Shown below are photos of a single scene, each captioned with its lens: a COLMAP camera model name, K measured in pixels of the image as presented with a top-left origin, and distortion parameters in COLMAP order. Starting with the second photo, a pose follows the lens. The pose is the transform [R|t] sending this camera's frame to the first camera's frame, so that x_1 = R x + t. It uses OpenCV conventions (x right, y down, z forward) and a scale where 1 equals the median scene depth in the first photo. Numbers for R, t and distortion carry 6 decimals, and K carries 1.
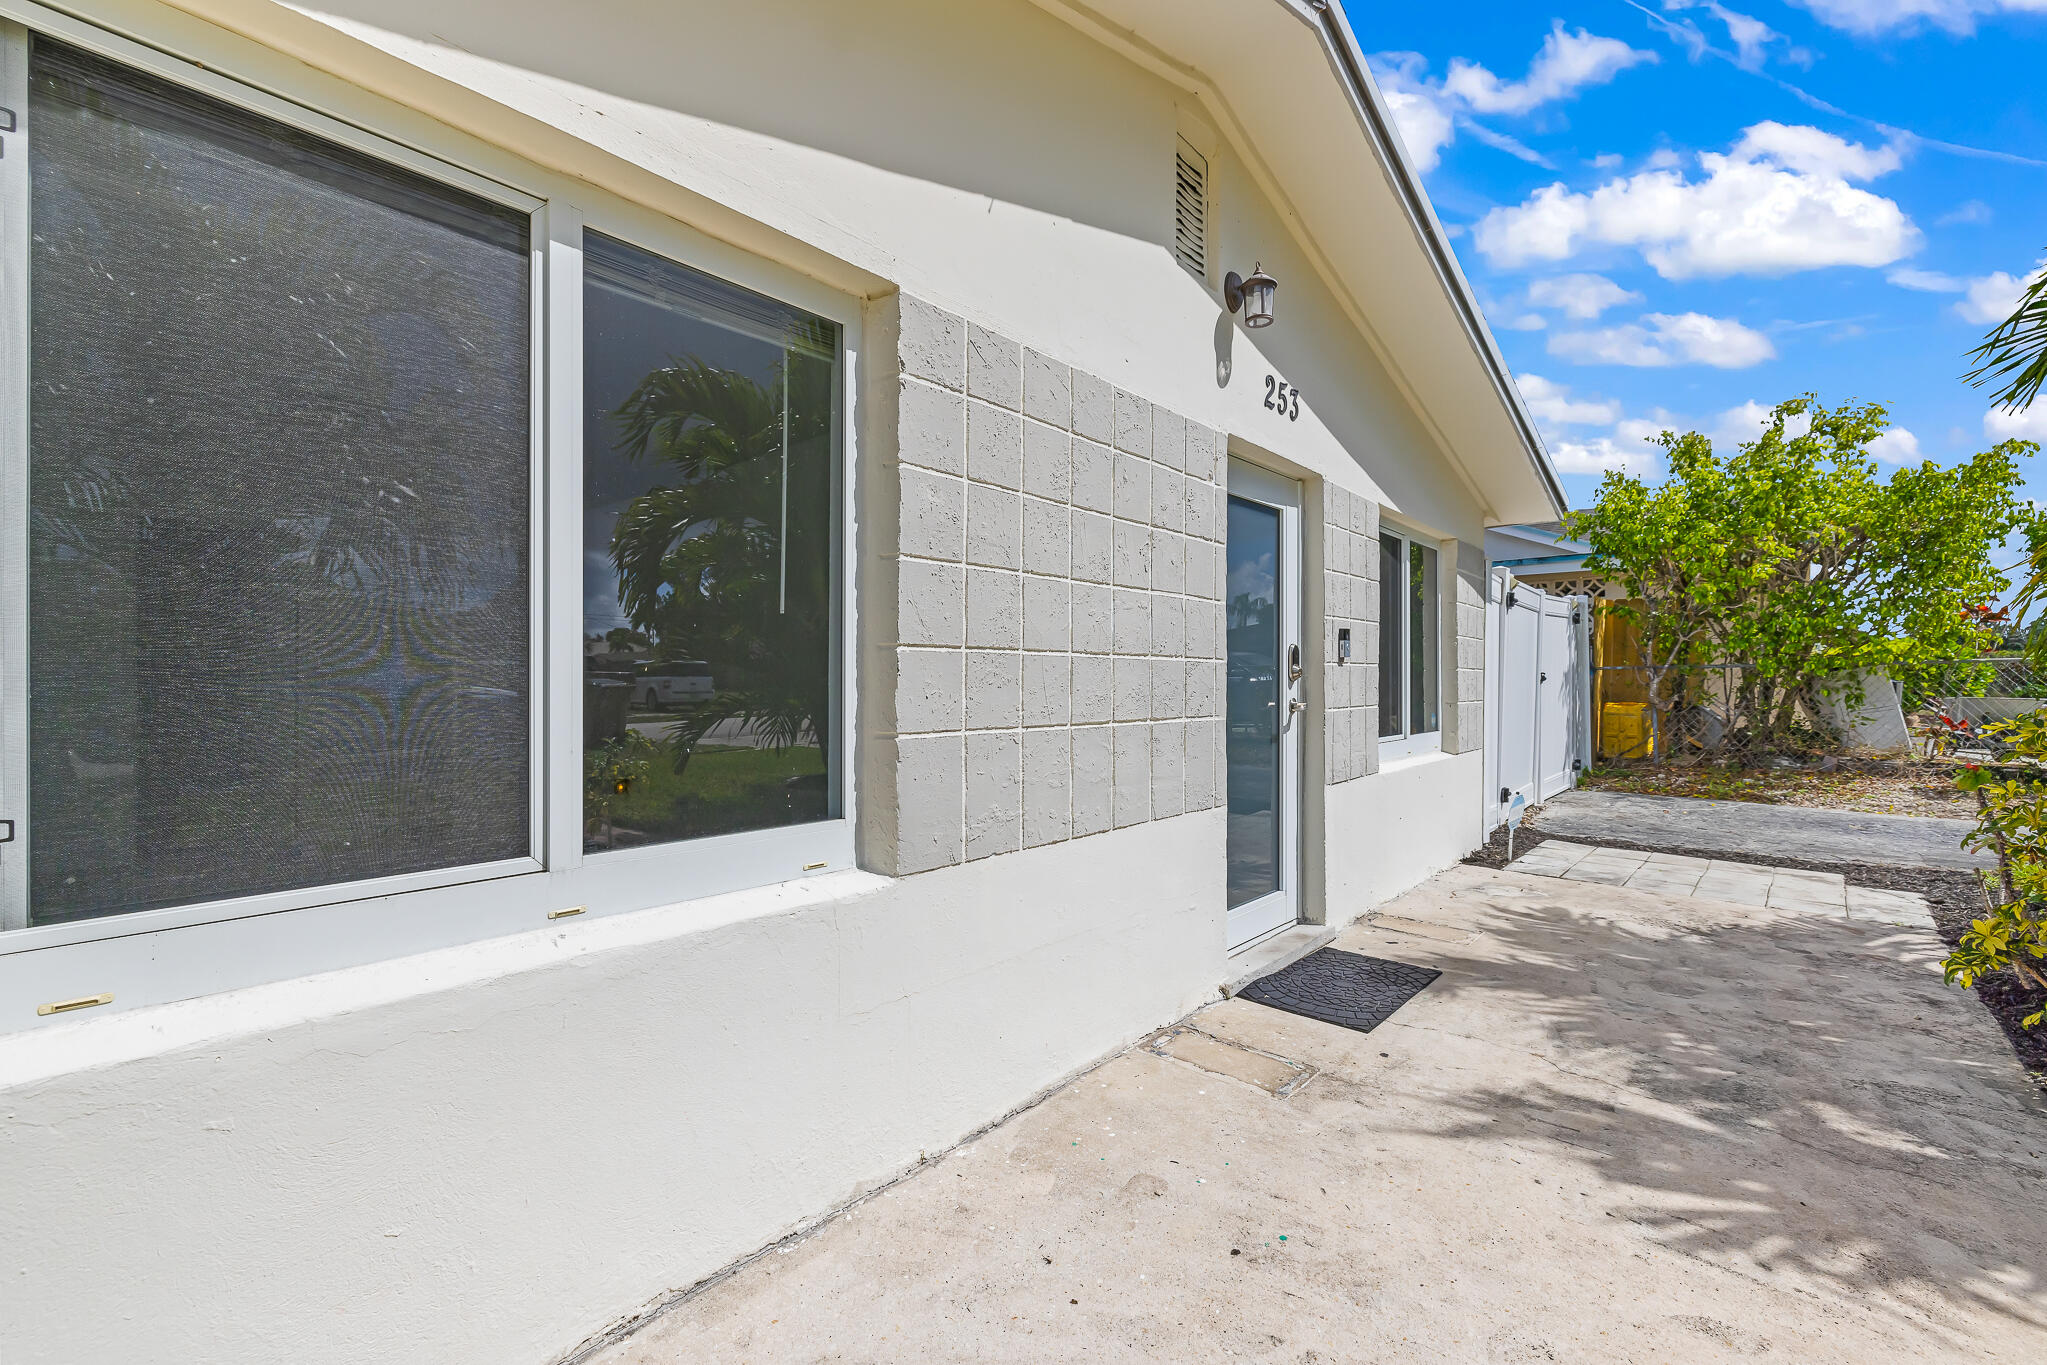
lens RADIAL K [[860.8, 0, 1023.5], [0, 860.8, 682.5], [0, 0, 1]] dist [0.000126, -0.000318]
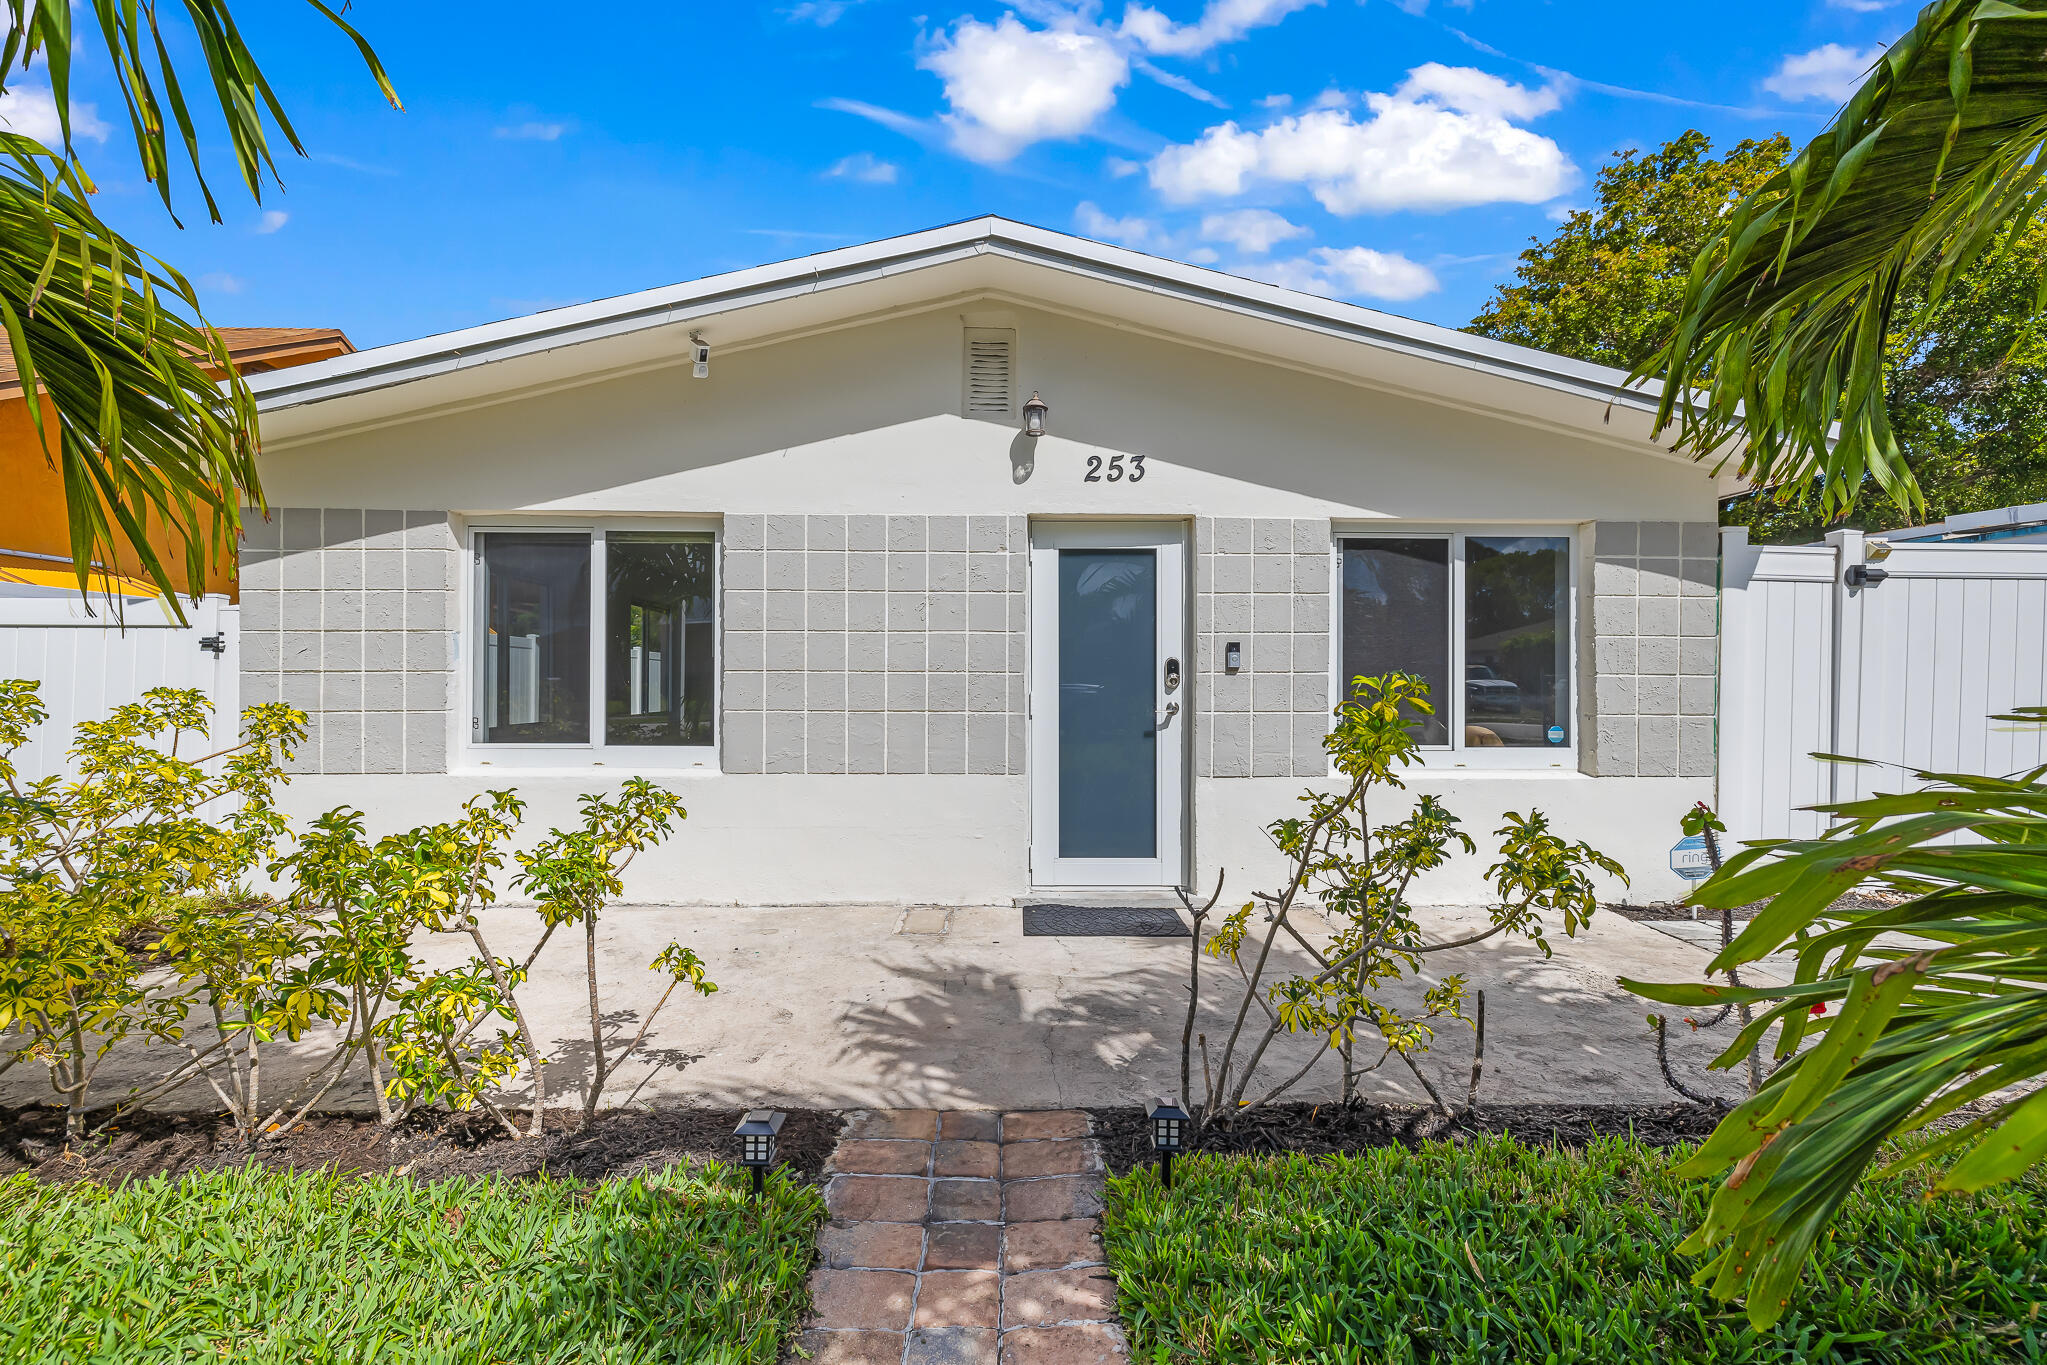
lens RADIAL K [[860.8, 0, 1023.5], [0, 860.8, 682.5], [0, 0, 1]] dist [0.000126, -0.000318]
pose [[0.676136, 0.000509, -0.736777, 1.623858], [-0.003032, 0.999993, -0.002092, -0.008668], [0.736771, 0.003648, 0.676133, 0.039142]]
